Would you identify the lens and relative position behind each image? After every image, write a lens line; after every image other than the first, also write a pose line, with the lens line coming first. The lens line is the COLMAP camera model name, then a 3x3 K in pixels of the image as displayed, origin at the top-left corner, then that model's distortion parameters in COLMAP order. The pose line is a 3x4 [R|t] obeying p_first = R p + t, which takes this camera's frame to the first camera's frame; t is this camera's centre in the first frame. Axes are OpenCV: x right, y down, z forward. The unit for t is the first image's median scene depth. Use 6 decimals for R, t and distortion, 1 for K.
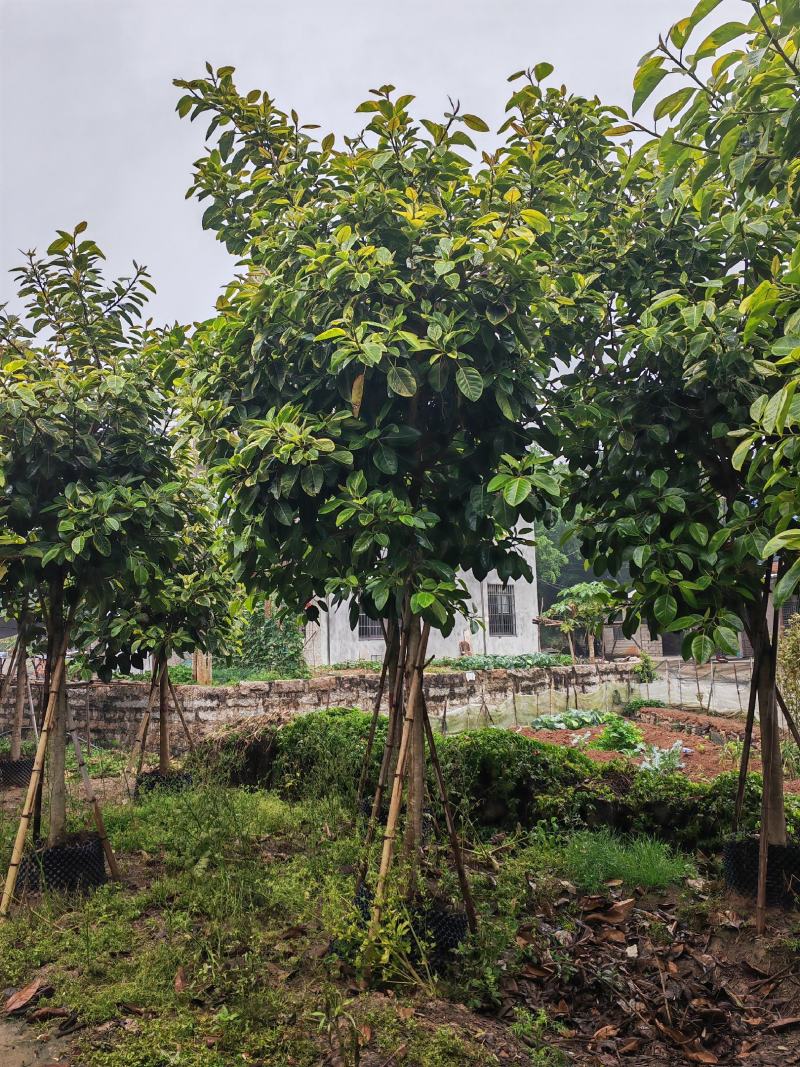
lens RADIAL K [[813.1, 0, 427.2], [0, 813.1, 534.7], [0, 0, 1]] dist [0.026730, -0.005087]
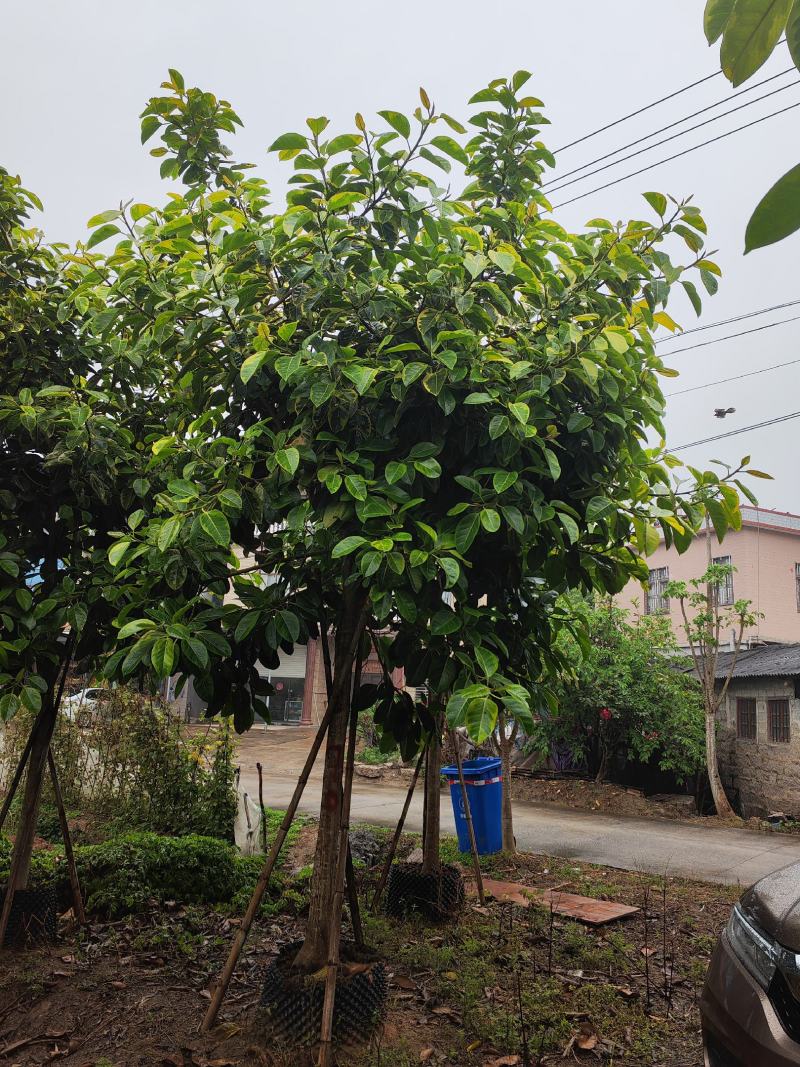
lens RADIAL K [[813.1, 0, 427.2], [0, 813.1, 534.7], [0, 0, 1]] dist [0.026730, -0.005087]
pose [[0.606261, 0.210964, 0.766774, -0.198465], [-0.160865, 0.976773, -0.141551, -0.017473], [-0.778826, -0.037530, 0.626116, -0.098431]]
